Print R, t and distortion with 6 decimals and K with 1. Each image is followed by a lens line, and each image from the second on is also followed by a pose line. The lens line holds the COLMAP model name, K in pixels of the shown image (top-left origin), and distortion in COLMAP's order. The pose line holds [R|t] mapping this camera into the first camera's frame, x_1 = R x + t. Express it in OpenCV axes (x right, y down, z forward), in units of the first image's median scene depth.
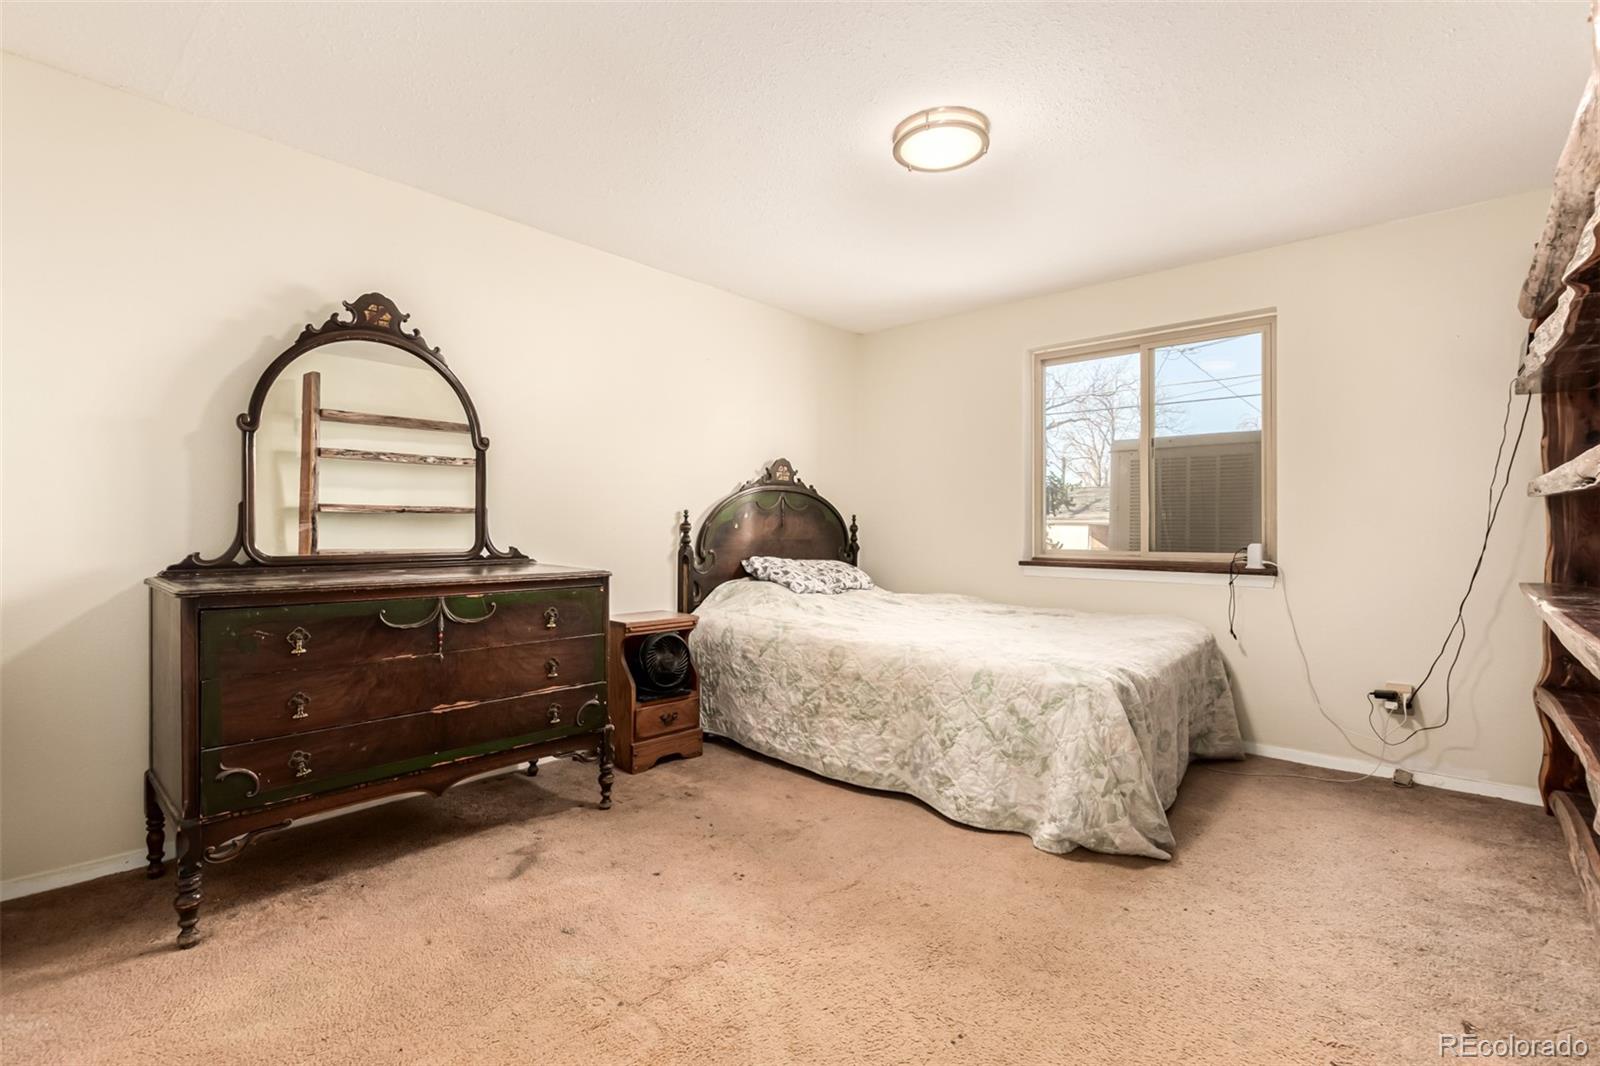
lens RADIAL K [[739.0, 0, 799.6], [0, 739.0, 535.3], [0, 0, 1]] dist [0.002154, -0.001500]
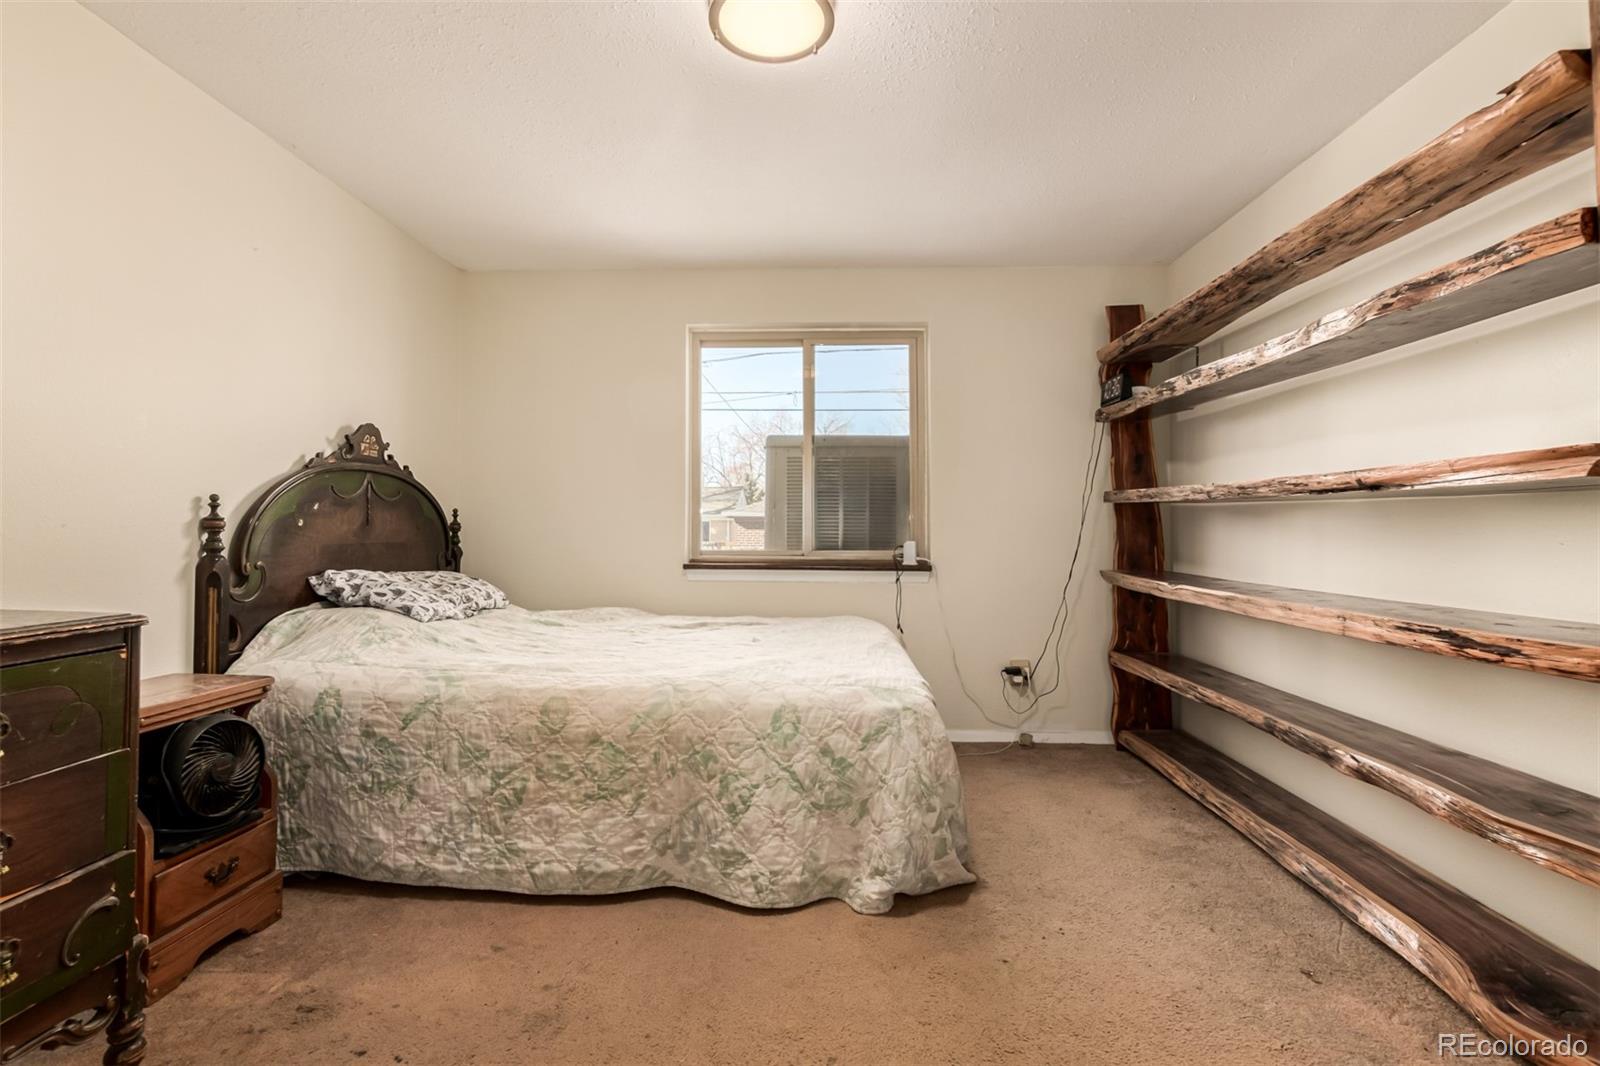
lens RADIAL K [[739.0, 0, 798.3], [0, 739.0, 520.1], [0, 0, 1]] dist [0.002154, -0.001500]
pose [[0.772326, 0.006819, 0.635189, -0.199431], [0.004886, 0.999849, -0.016675, -0.002705], [-0.635207, 0.015982, 0.772176, 0.303533]]
